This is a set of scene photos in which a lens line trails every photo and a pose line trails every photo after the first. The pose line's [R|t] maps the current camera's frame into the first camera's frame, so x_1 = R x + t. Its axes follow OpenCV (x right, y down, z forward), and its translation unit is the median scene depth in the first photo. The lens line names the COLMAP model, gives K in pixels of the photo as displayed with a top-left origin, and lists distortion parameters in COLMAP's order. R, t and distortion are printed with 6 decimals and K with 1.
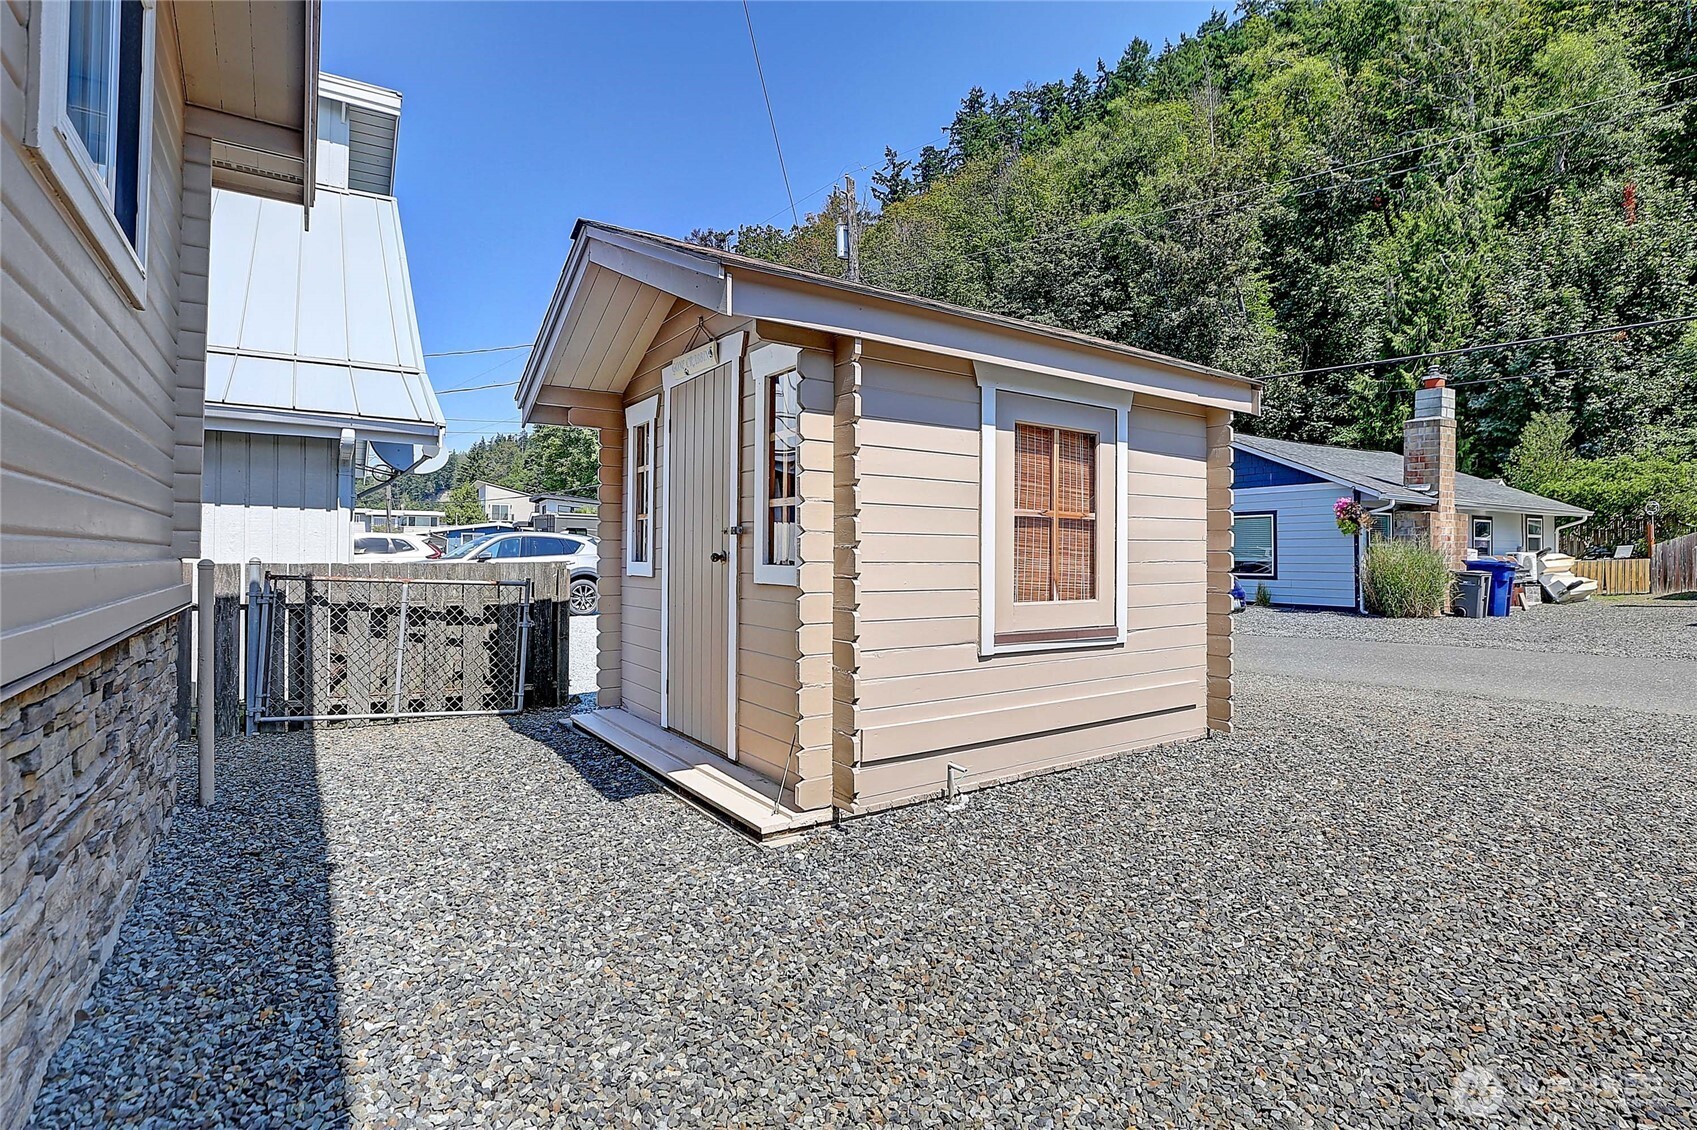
lens RADIAL K [[804.8, 0, 861.5], [0, 804.8, 564.2], [0, 0, 1]] dist [-0.031871, 0.012263]
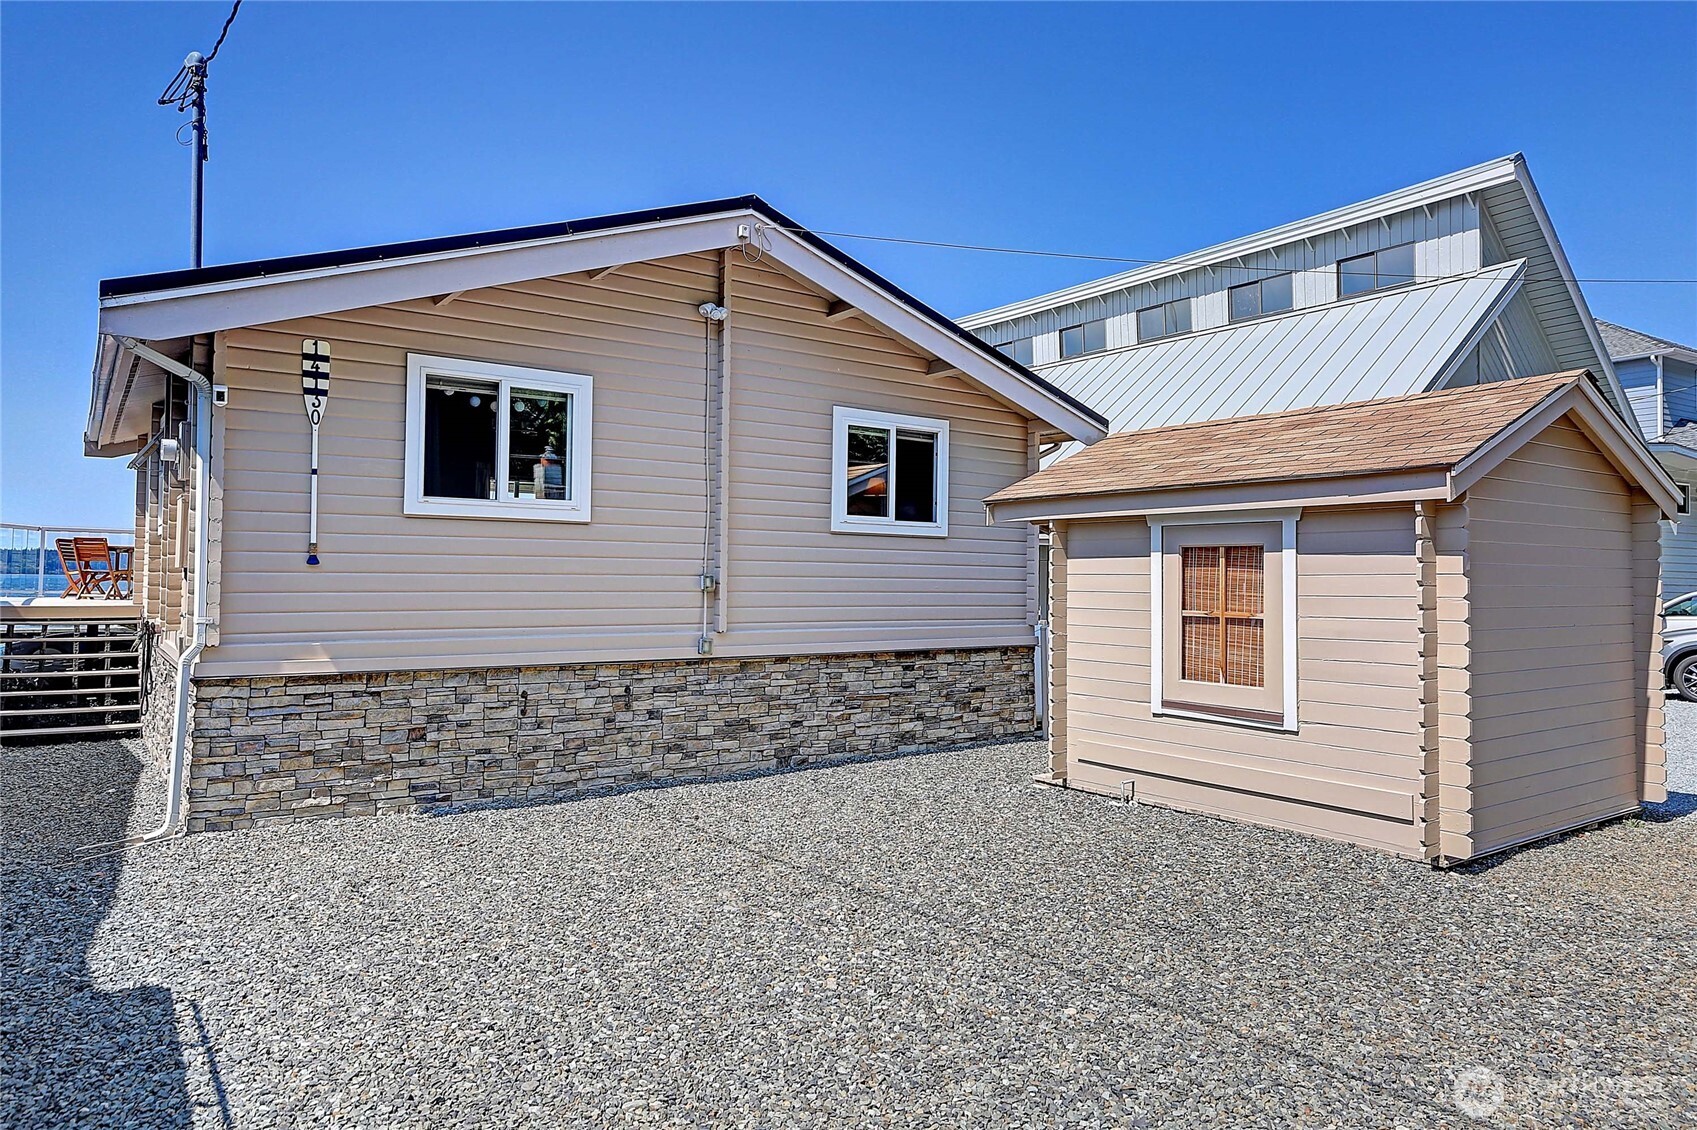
lens RADIAL K [[1080.2, 0, 848.5], [0, 1080.2, 565.0], [0, 0, 1]] dist [0.002054, 0.001437]
pose [[0.008647, -0.017500, -0.999809, 1.929499], [-0.018301, 0.999677, -0.017656, -0.098569], [0.999795, 0.018450, 0.008324, 0.401836]]
